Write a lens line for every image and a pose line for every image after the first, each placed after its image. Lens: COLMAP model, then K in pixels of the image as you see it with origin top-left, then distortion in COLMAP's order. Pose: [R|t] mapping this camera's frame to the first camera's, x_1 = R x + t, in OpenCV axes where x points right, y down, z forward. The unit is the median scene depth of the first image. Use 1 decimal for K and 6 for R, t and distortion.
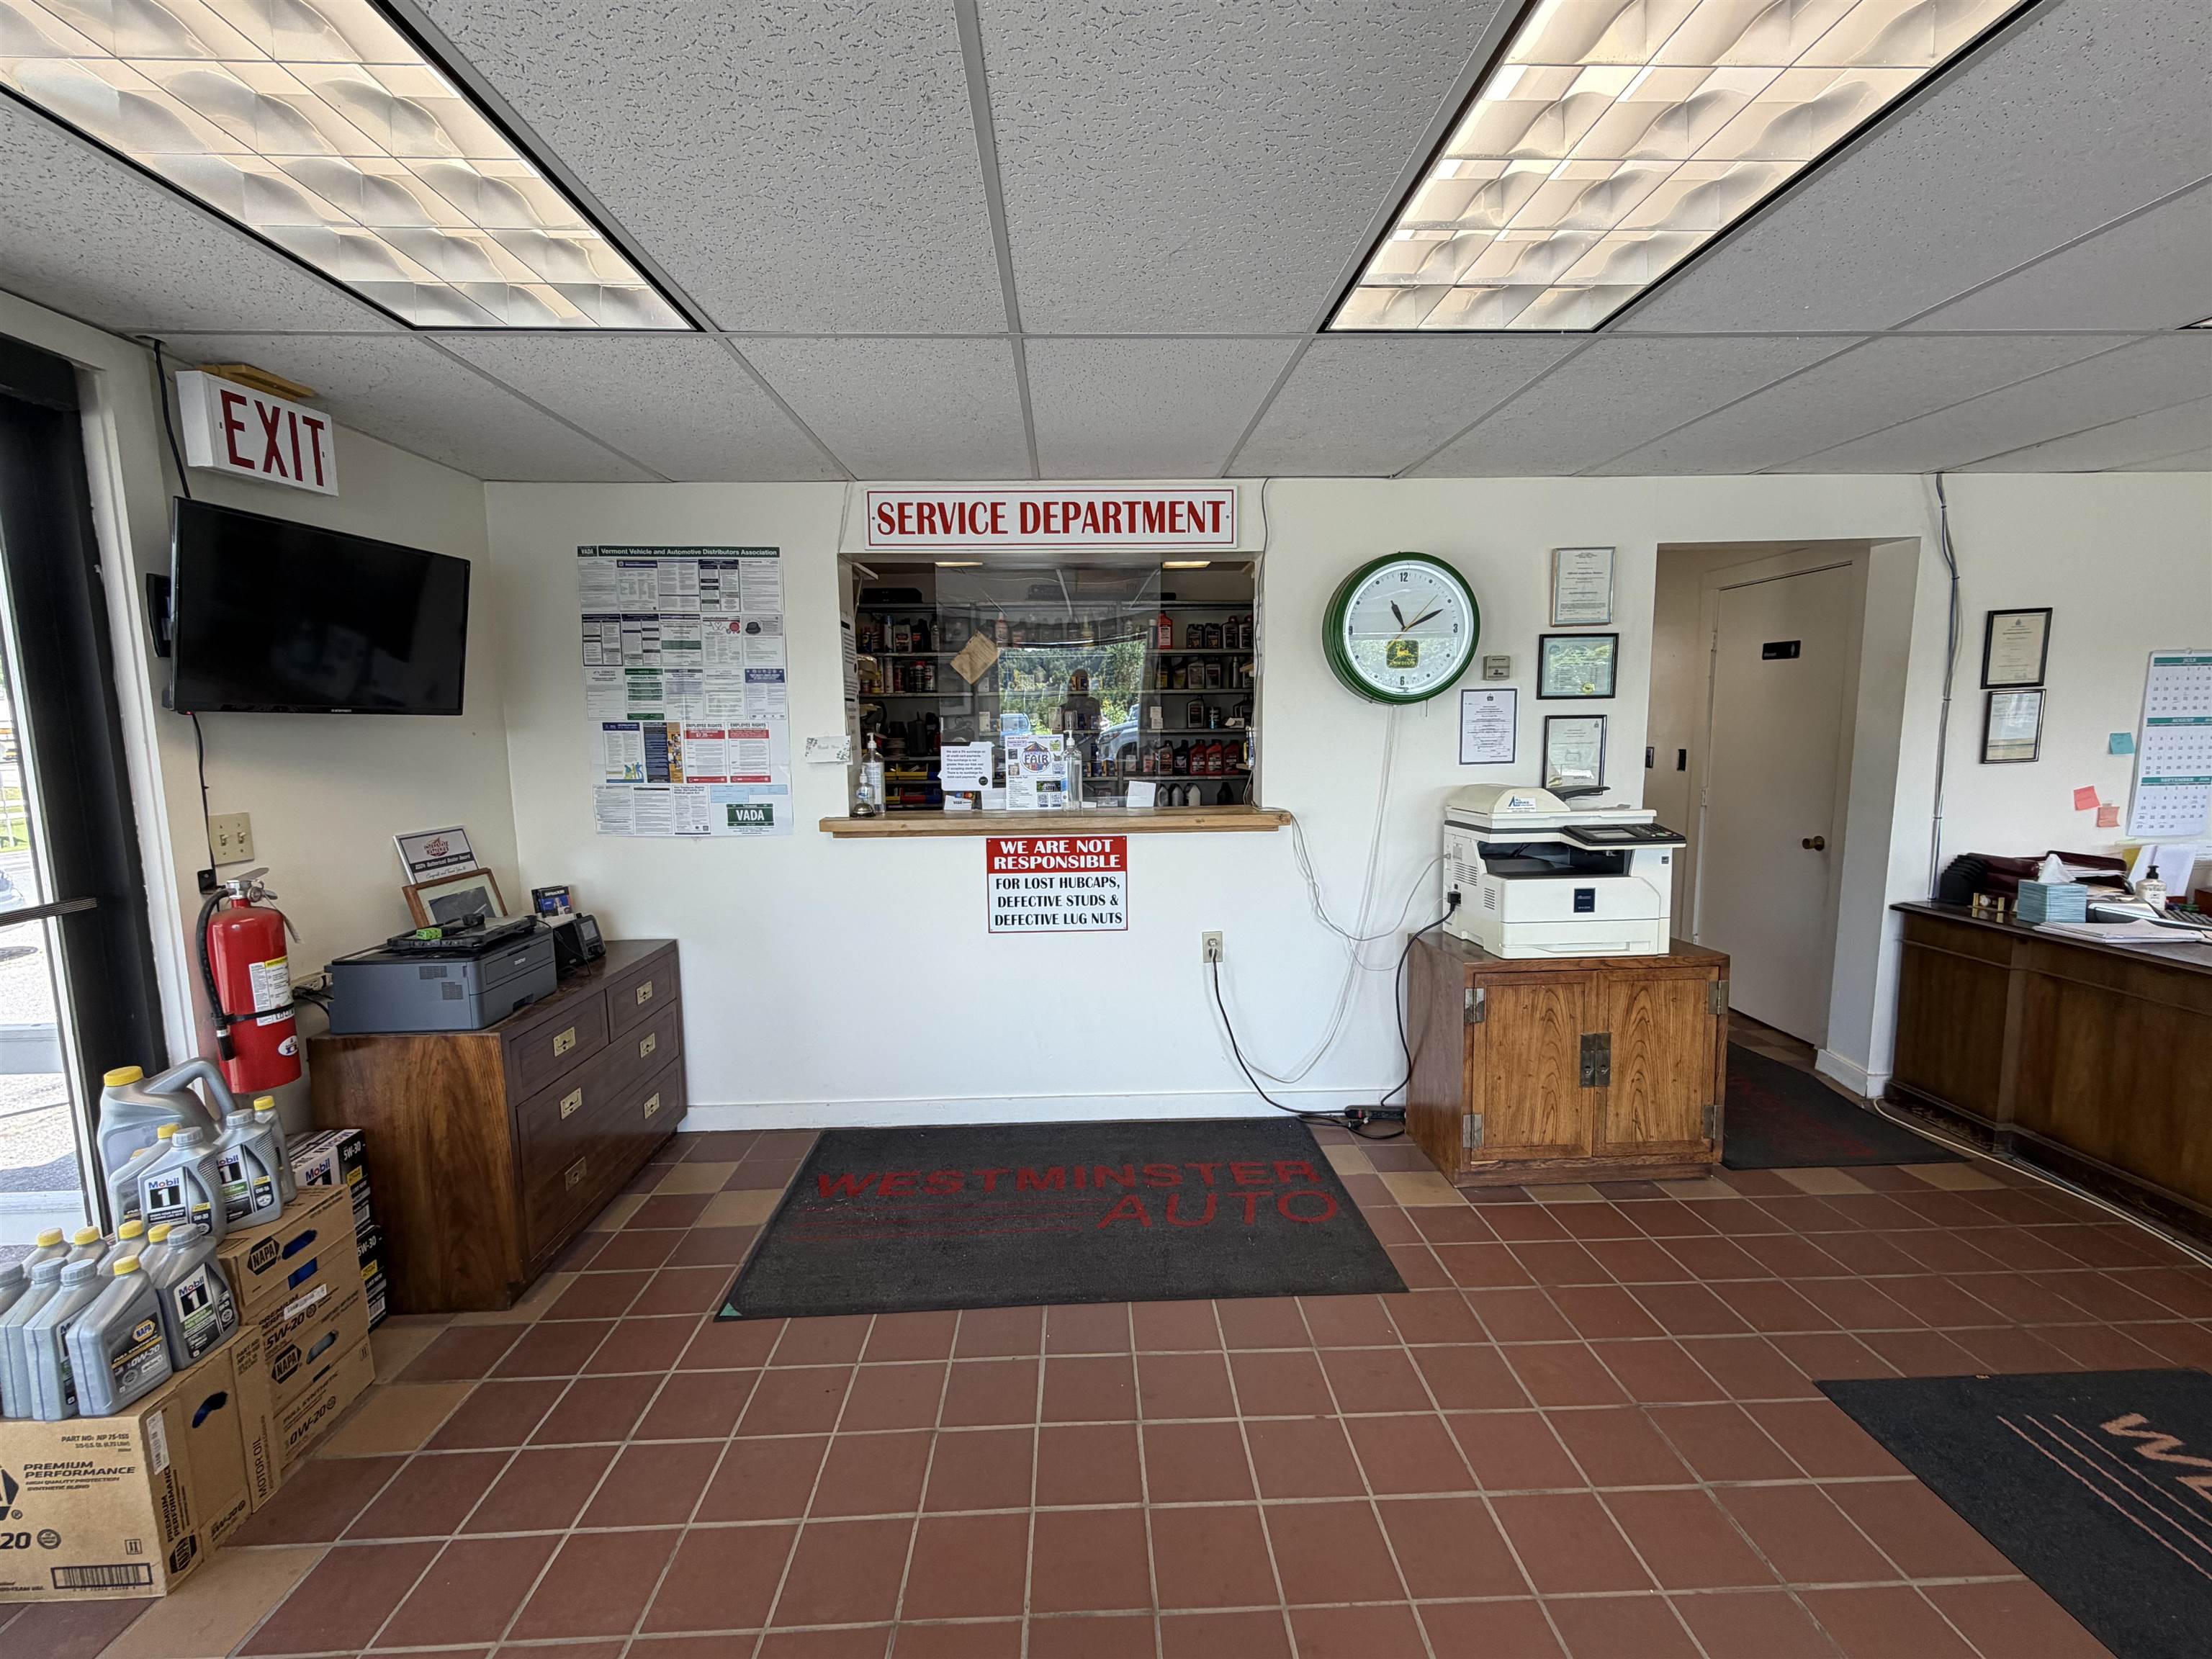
lens RADIAL K [[931.3, 0, 1106.0], [0, 931.3, 829.5], [0, 0, 1]] dist [-0.000884, -0.000131]
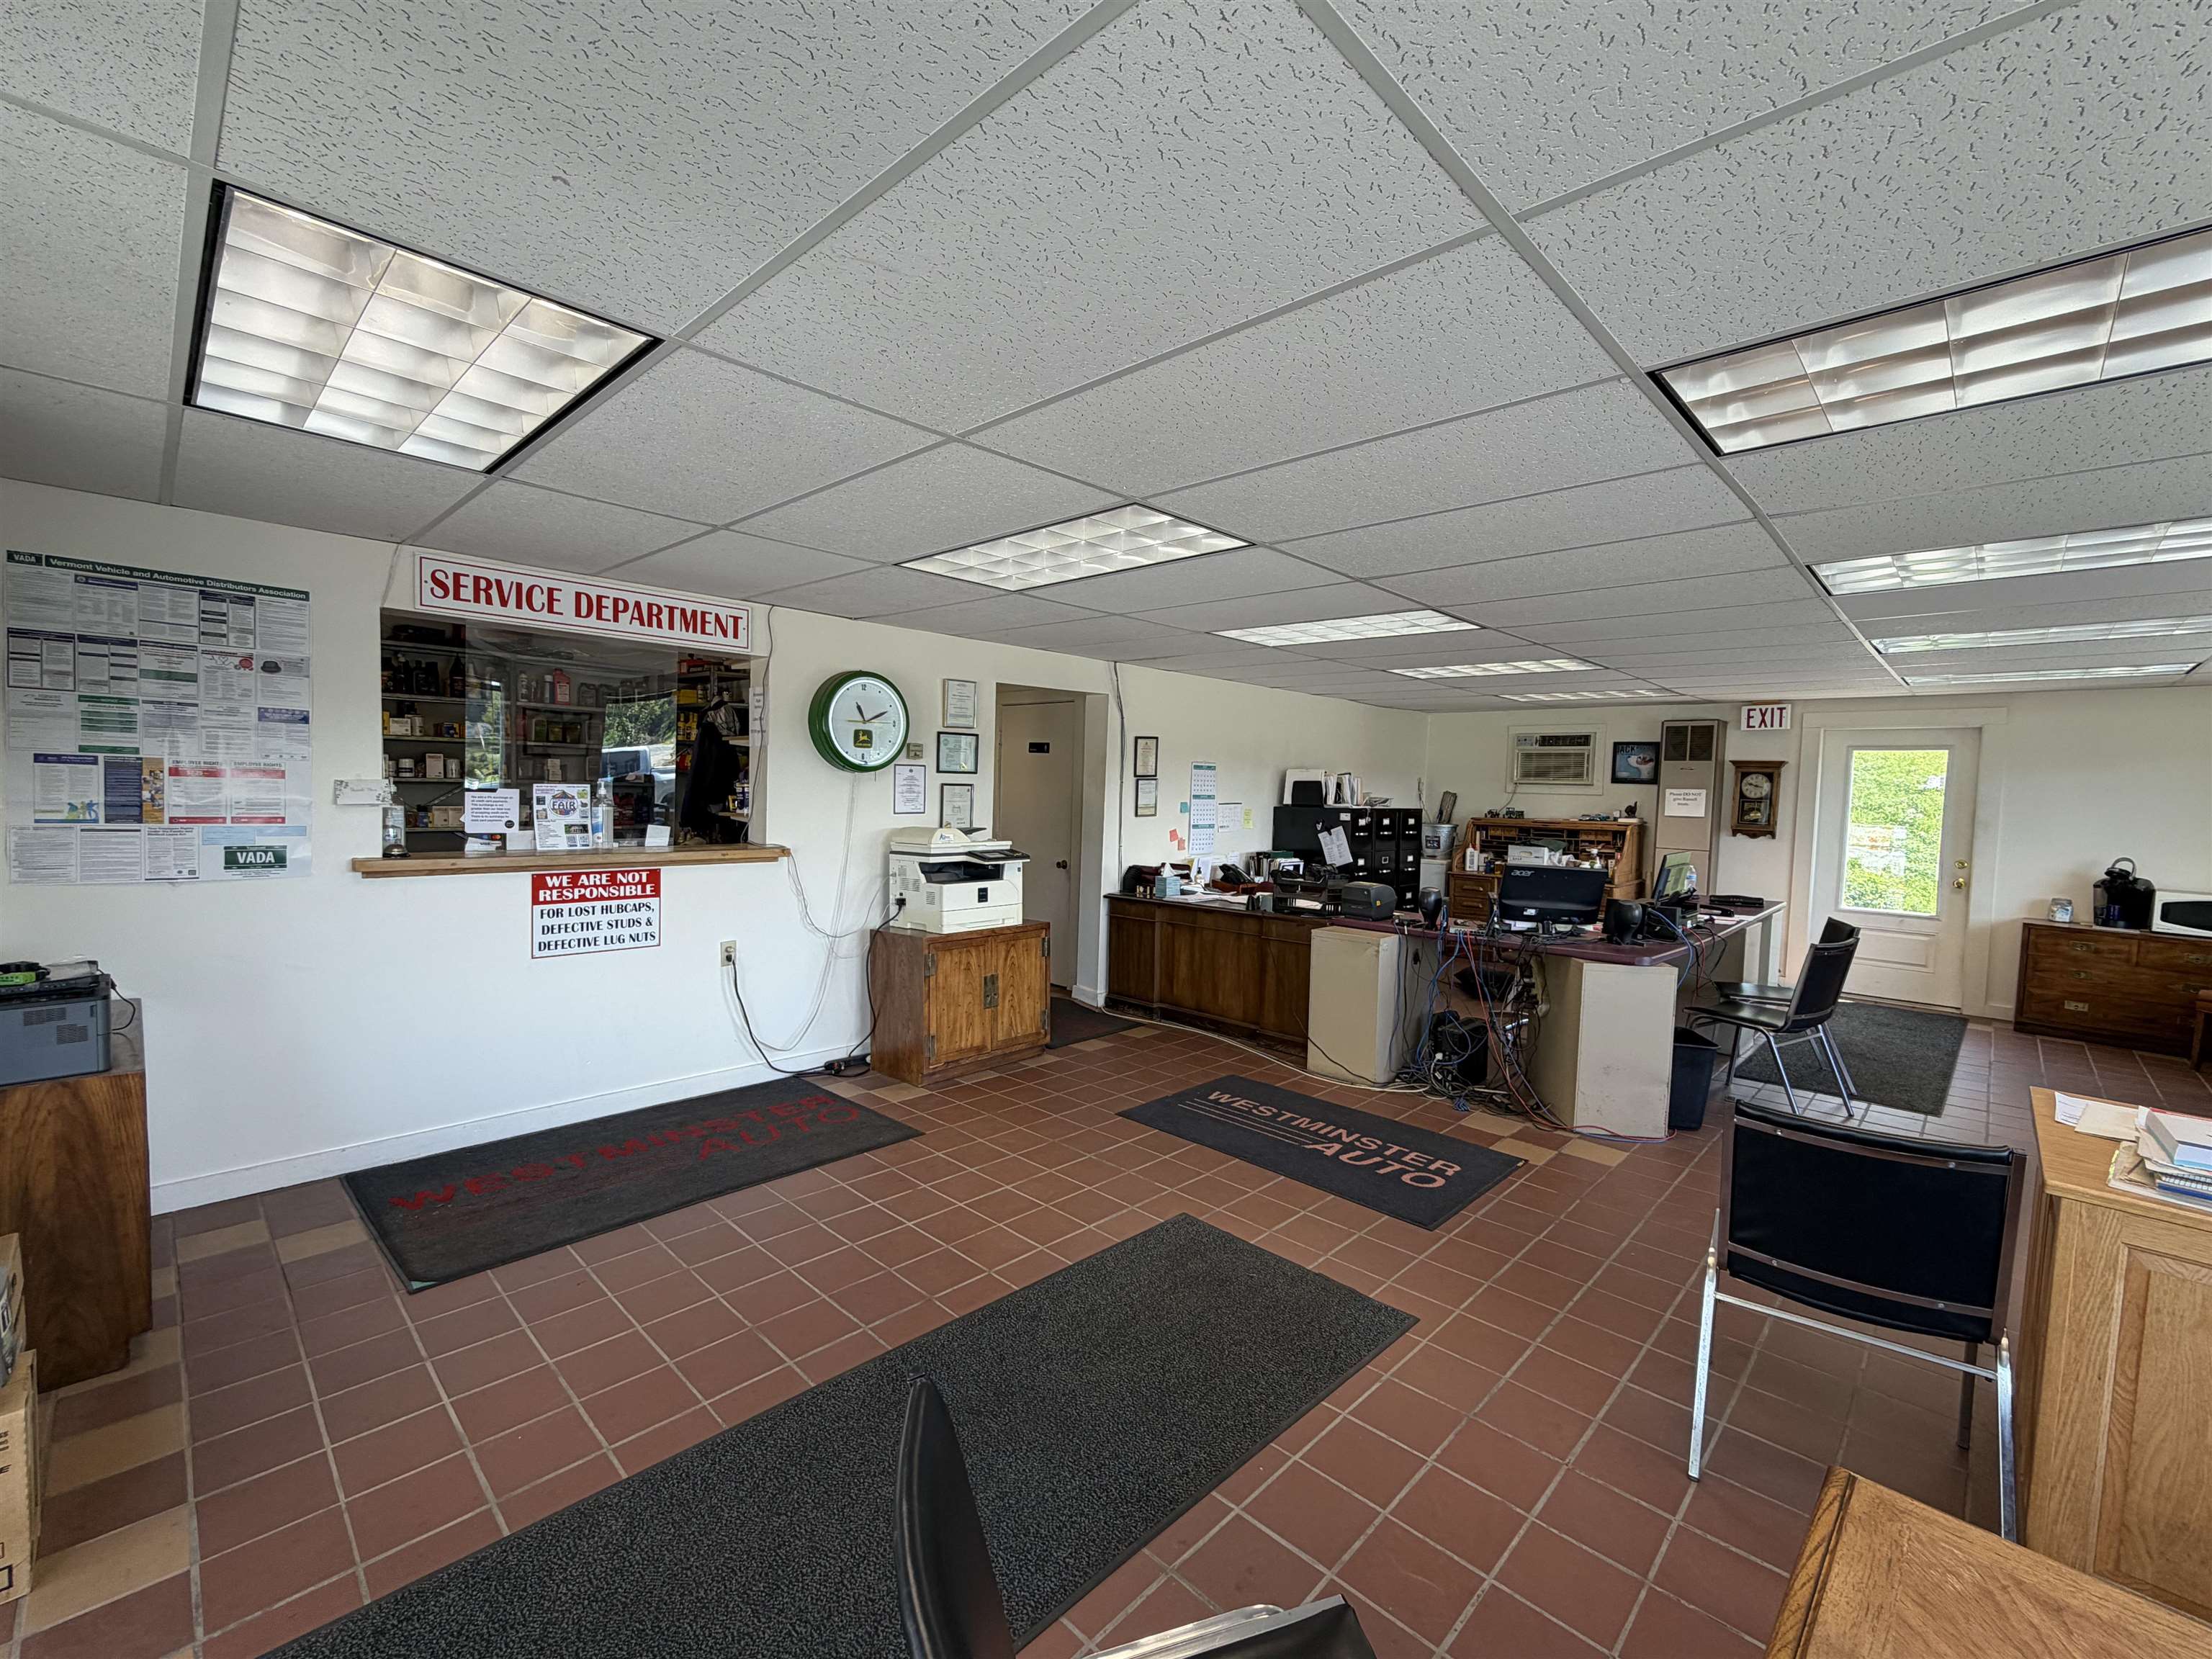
lens RADIAL K [[931.3, 0, 1106.0], [0, 931.3, 829.5], [0, 0, 1]] dist [-0.000884, -0.000131]
pose [[0.714393, 0.000114, 0.699745, -0.437458], [0.044927, 0.997929, -0.046031, 0.040347], [-0.698301, 0.064322, 0.712908, -0.309342]]
